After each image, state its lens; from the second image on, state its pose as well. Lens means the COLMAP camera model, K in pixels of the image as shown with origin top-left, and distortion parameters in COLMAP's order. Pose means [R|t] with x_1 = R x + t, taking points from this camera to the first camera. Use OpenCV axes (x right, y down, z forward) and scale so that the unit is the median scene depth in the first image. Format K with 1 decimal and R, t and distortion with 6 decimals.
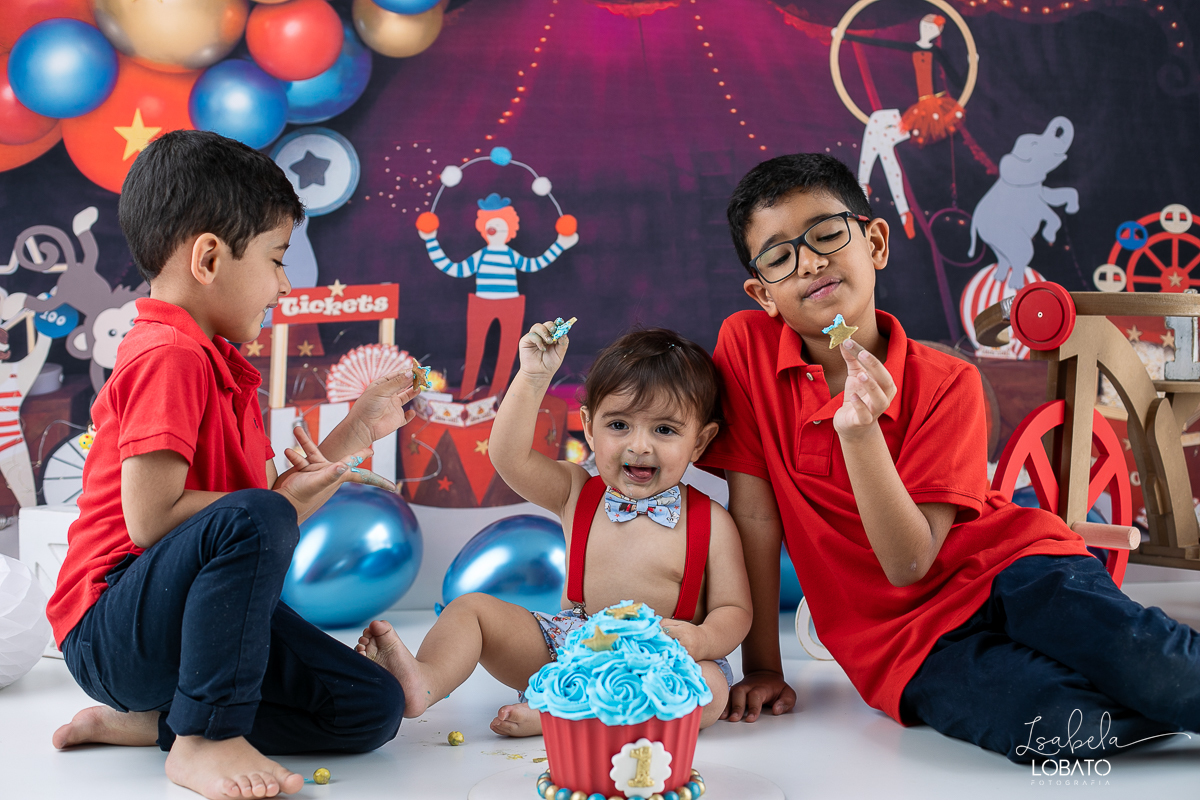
lens RADIAL K [[1800.4, 0, 590.3], [0, 1800.4, 395.3], [0, 0, 1]] dist [-0.133826, 0.000000]
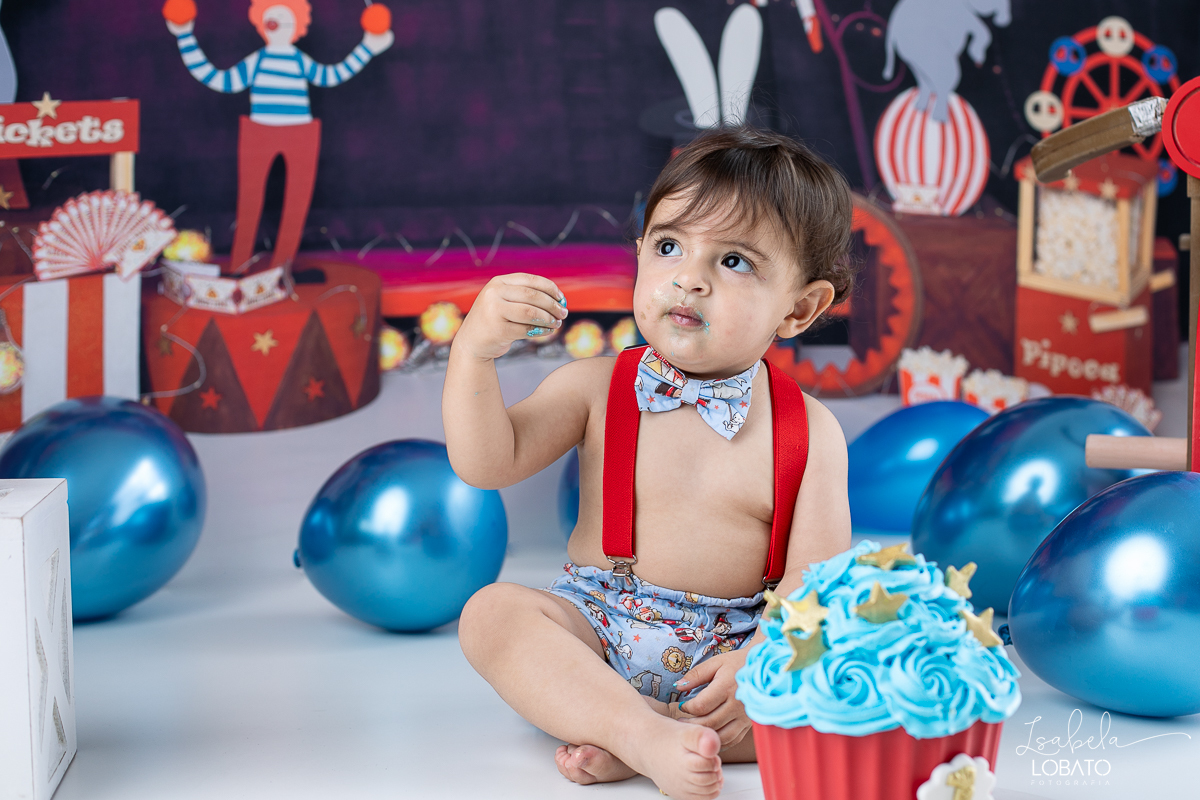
lens RADIAL K [[2124.1, 0, 699.0], [0, 2124.1, 381.3], [0, 0, 1]] dist [-0.132093, 0.000000]
pose [[0.939692, -0.029233, 0.340771, -0.178912], [0.018734, 0.999244, 0.034059, 0.019219], [-0.341509, -0.025621, 0.939529, 0.196043]]
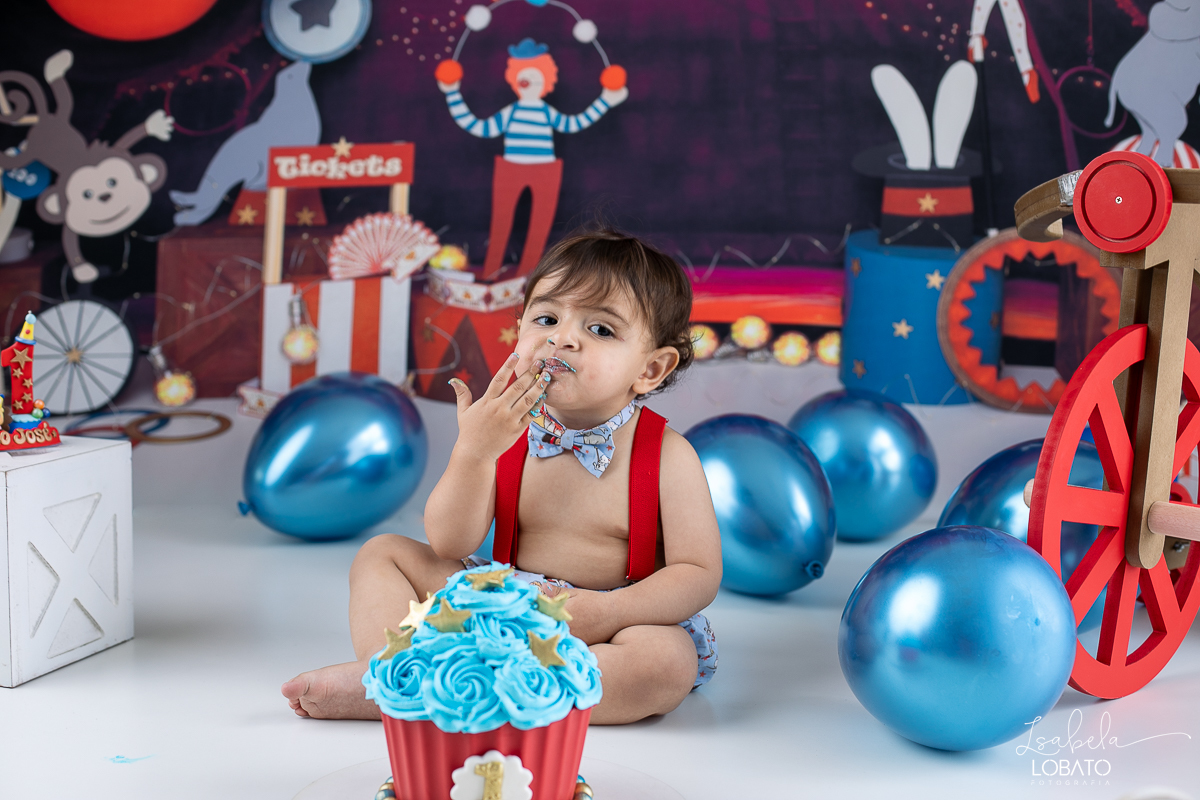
lens RADIAL K [[1800.4, 0, 579.9], [0, 1800.4, 399.5], [0, 0, 1]] dist [-0.133826, 0.000000]
pose [[0.989166, 0.039513, -0.141387, 0.097466], [-0.028423, 0.996420, 0.079614, -0.010579], [0.144026, -0.074733, 0.986748, 0.156150]]
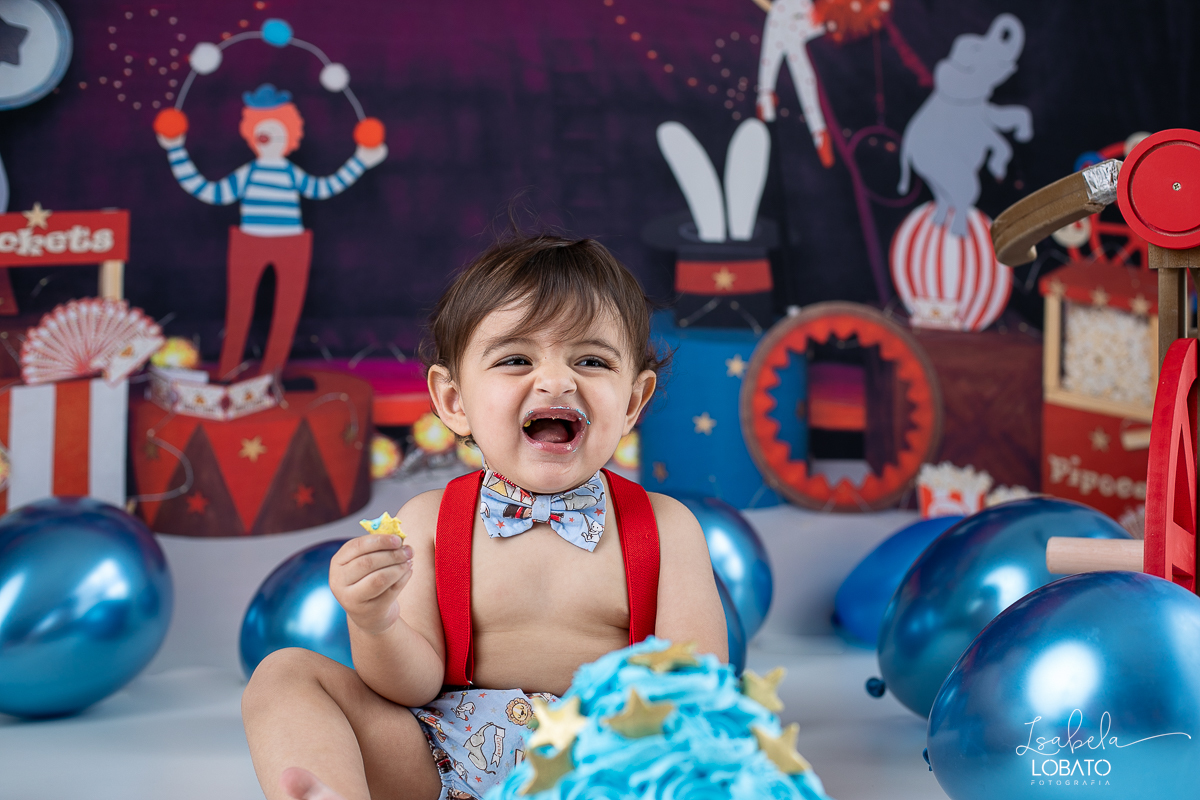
lens RADIAL K [[1800.4, 0, 589.5], [0, 1800.4, 399.8], [0, 0, 1]] dist [-0.133826, 0.000000]
pose [[0.983388, -0.008940, 0.181298, -0.057374], [0.016851, 0.998969, -0.042144, 0.041274], [-0.180735, 0.044499, 0.982525, 0.302941]]
